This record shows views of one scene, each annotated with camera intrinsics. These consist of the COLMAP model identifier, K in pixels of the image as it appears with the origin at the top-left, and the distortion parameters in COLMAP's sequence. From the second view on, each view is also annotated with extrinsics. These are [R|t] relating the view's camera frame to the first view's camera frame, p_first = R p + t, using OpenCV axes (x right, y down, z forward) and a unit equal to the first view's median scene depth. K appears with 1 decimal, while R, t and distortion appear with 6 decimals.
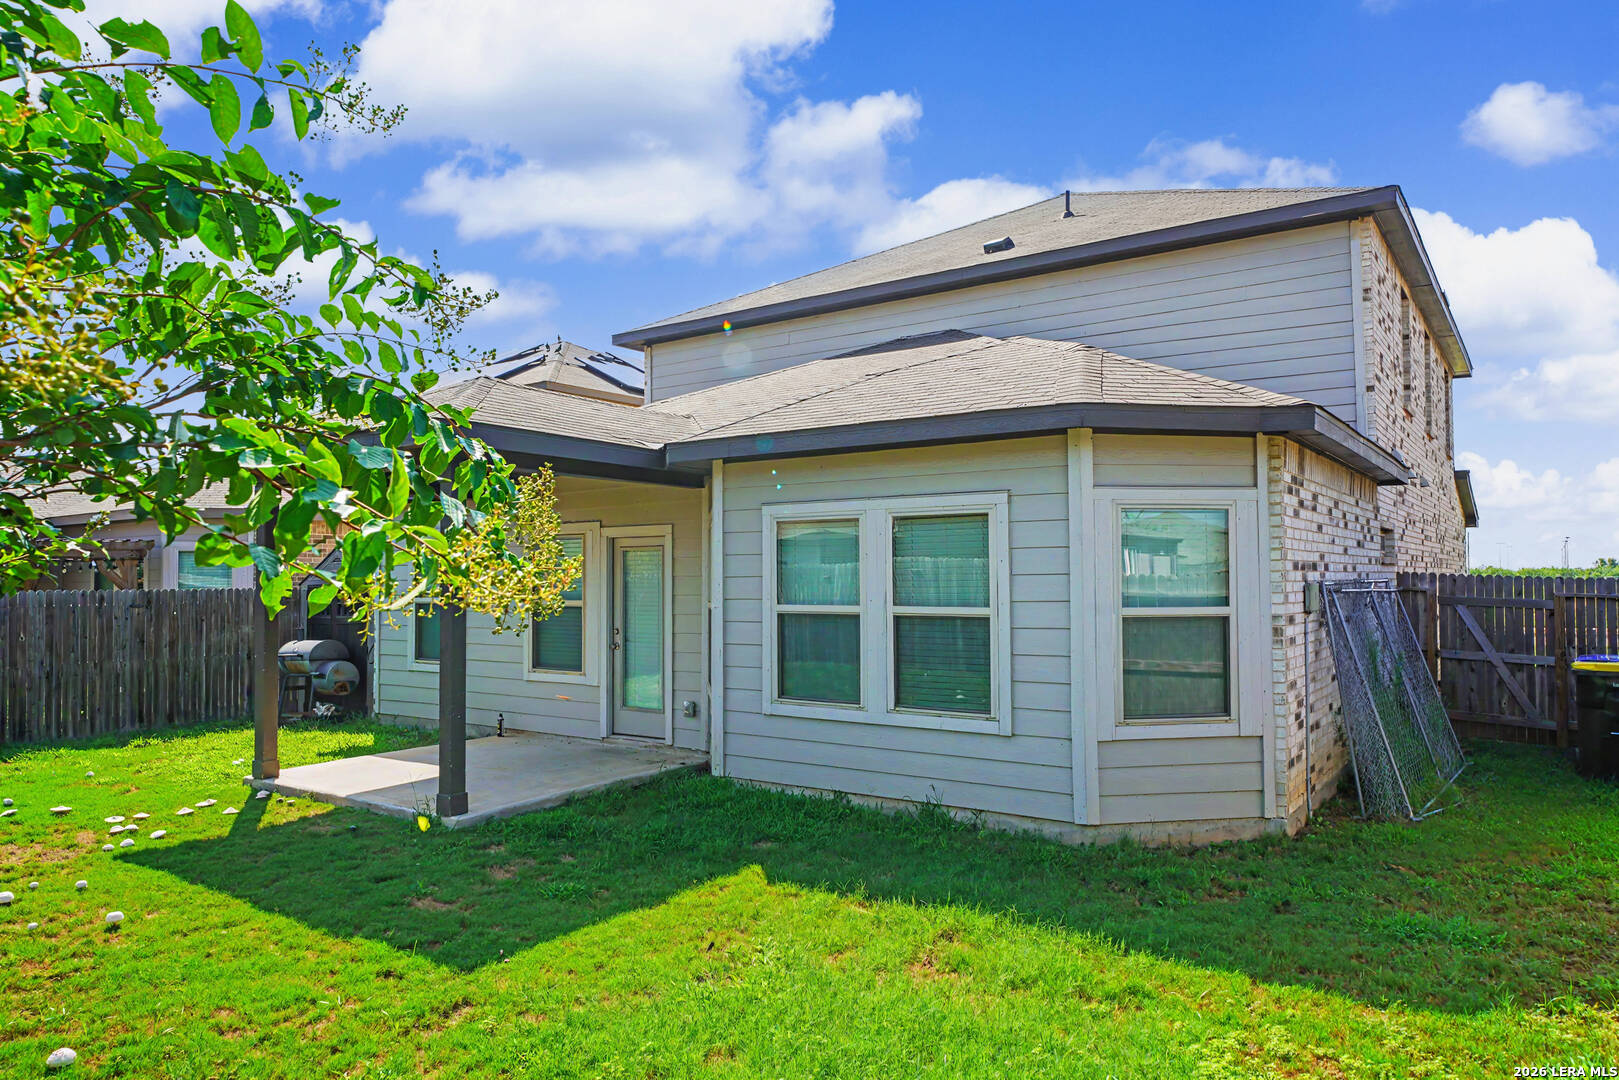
lens RADIAL K [[1062.2, 0, 800.7], [0, 1062.2, 545.2], [0, 0, 1]] dist [-0.000278, 0.002982]
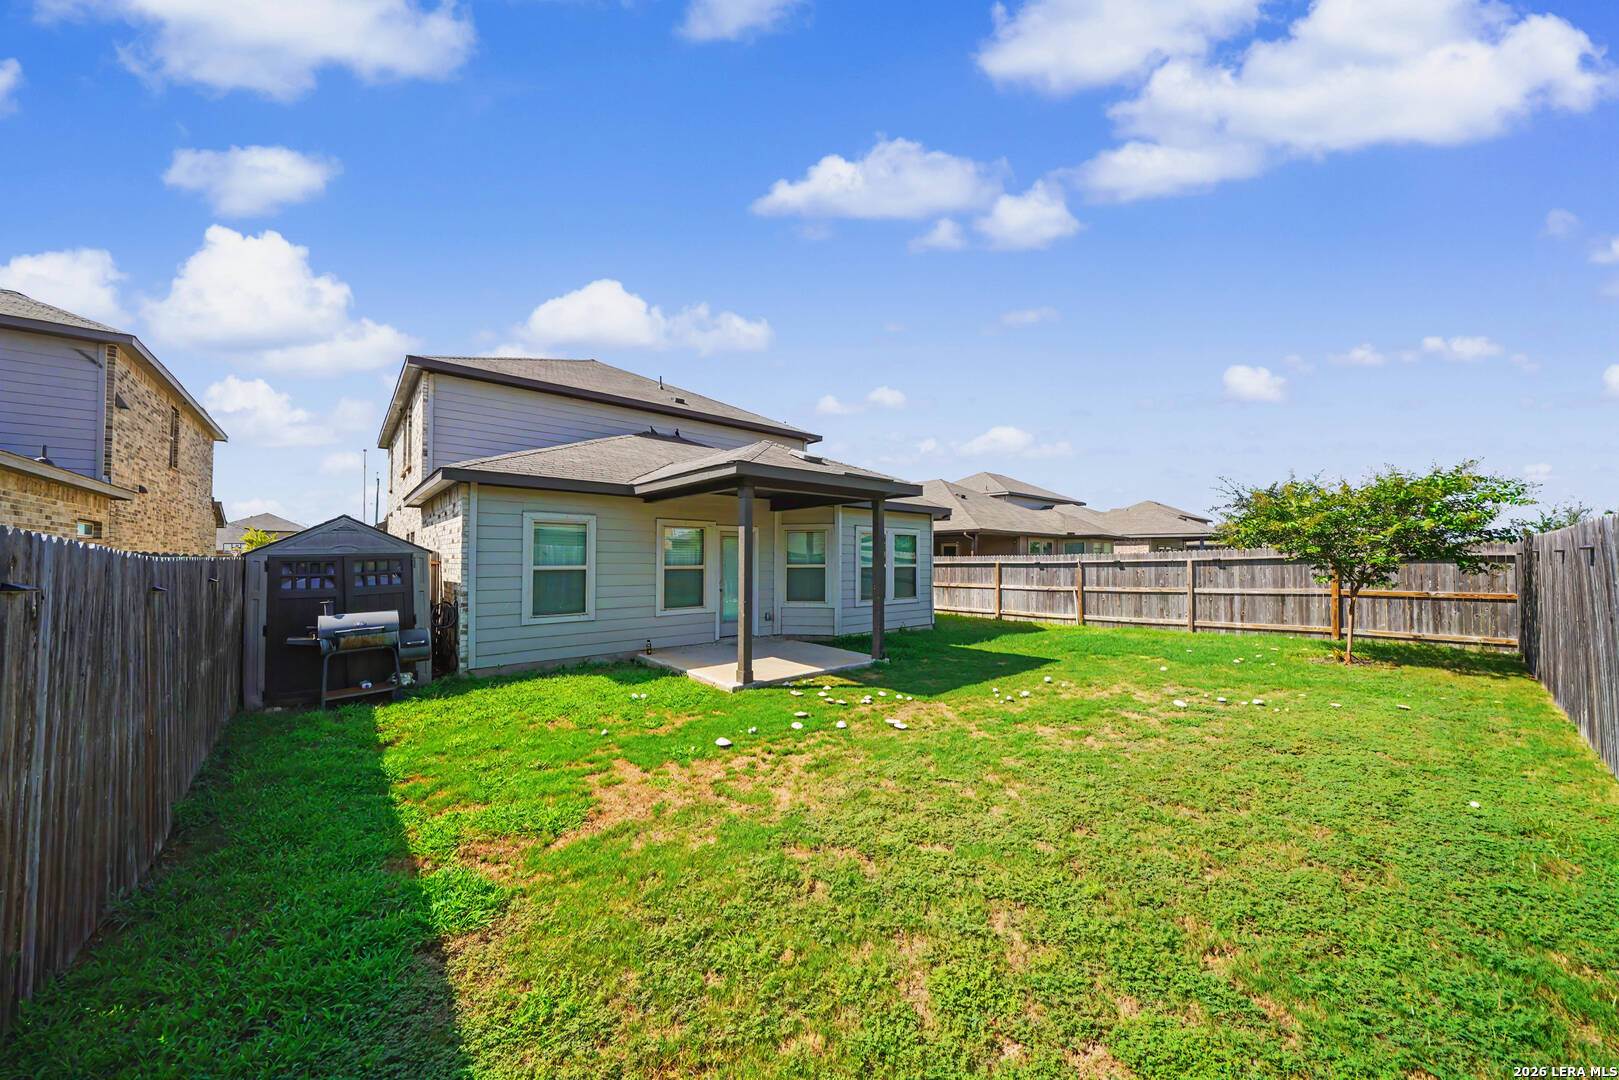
lens RADIAL K [[546.9, 0, 798.4], [0, 546.9, 545.6], [0, 0, 1]] dist [-0.001344, -0.000388]
pose [[0.249868, 0.029577, 0.967828, -1.443872], [-0.032224, 0.999234, -0.022217, 0.047423], [-0.967744, -0.025636, 0.250629, 0.861077]]
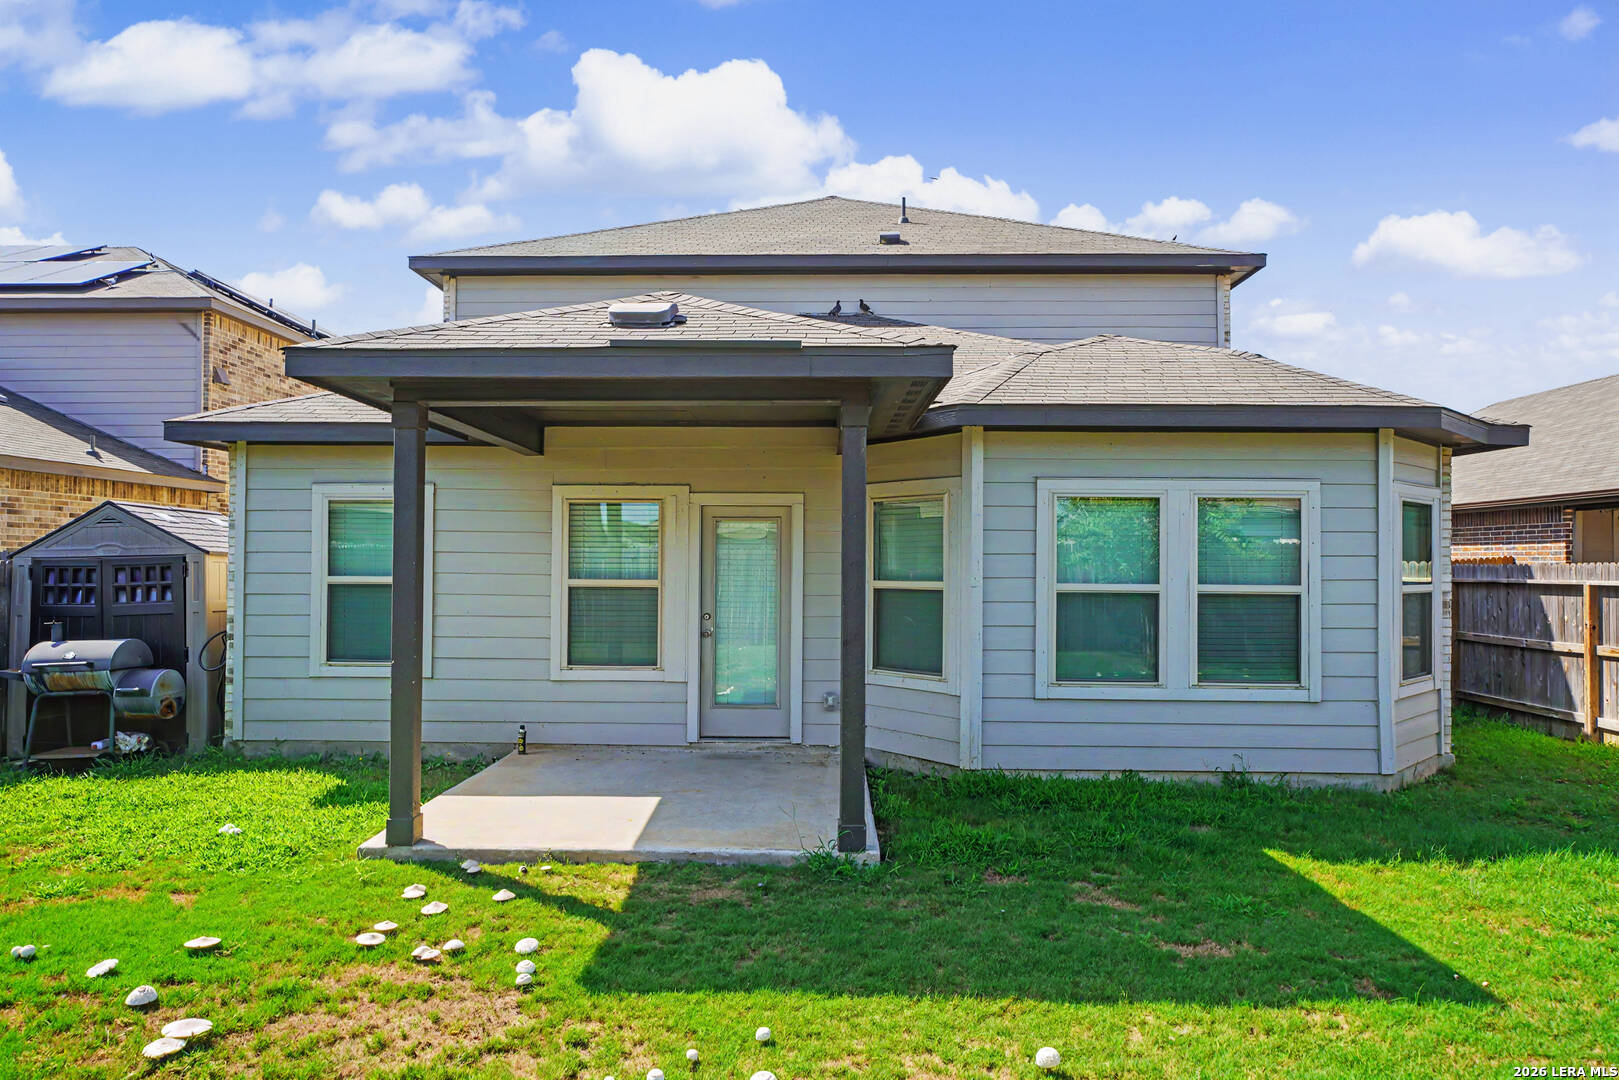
lens RADIAL K [[1018.8, 0, 803.6], [0, 1018.8, 541.6], [0, 0, 1]] dist [-0.001974, 0.001877]
pose [[0.830763, 0.022571, 0.556168, -0.765303], [-0.028049, 0.999606, 0.001331, 0.024832], [-0.555919, -0.016706, 0.831069, 0.386265]]
